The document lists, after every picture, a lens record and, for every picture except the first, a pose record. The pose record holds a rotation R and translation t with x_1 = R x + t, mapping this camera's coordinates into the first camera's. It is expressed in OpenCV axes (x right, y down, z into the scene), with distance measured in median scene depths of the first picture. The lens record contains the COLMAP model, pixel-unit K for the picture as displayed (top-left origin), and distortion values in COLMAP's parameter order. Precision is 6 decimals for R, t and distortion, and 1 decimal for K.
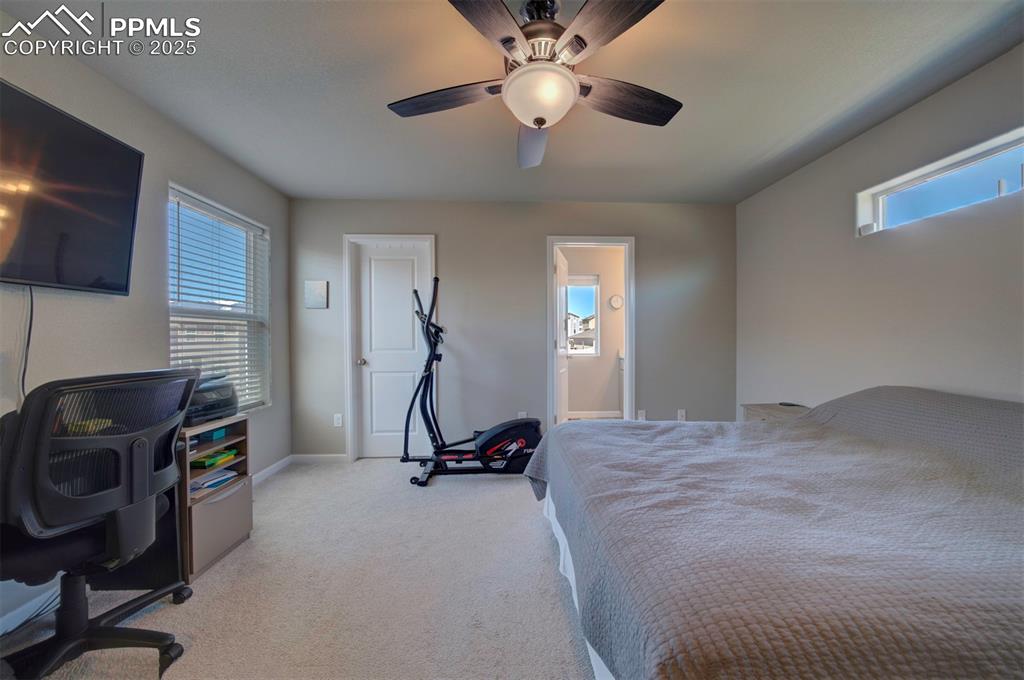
lens RADIAL K [[332.4, 0, 512.0], [0, 332.4, 340.0], [0, 0, 1]] dist [-0.009021, 0.000033]
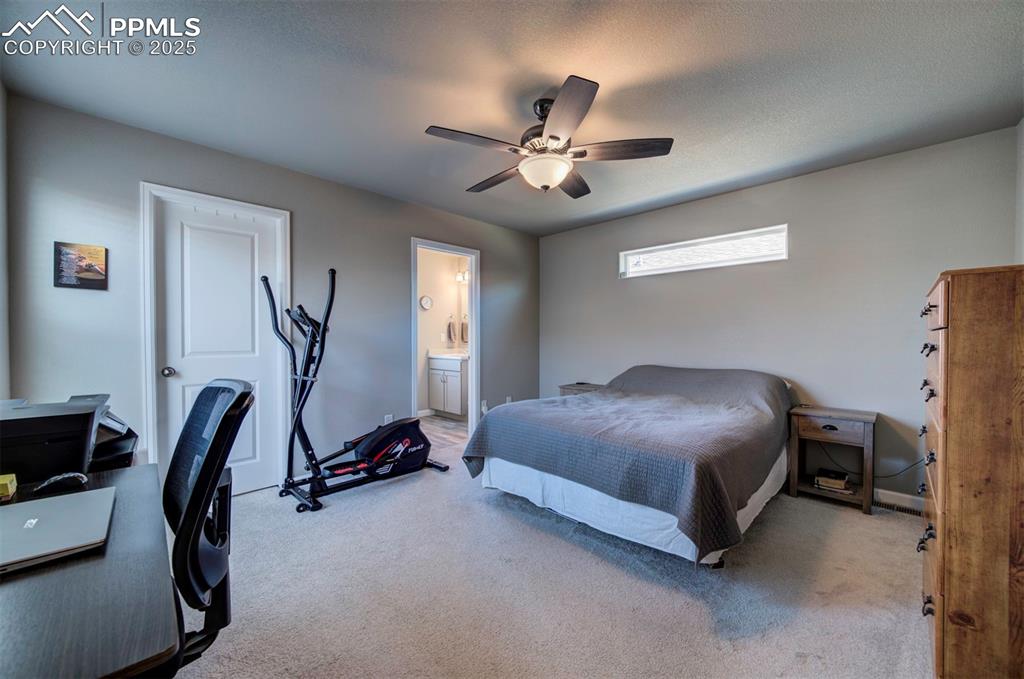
lens RADIAL K [[364.4, 0, 512.0], [0, 364.4, 339.5], [0, 0, 1]] dist [0.000820, 0.000024]
pose [[0.759227, 0.000379, 0.650826, -0.436388], [0.001529, 0.999996, -0.002365, 0.001449], [-0.650824, 0.002790, 0.759223, -0.040359]]
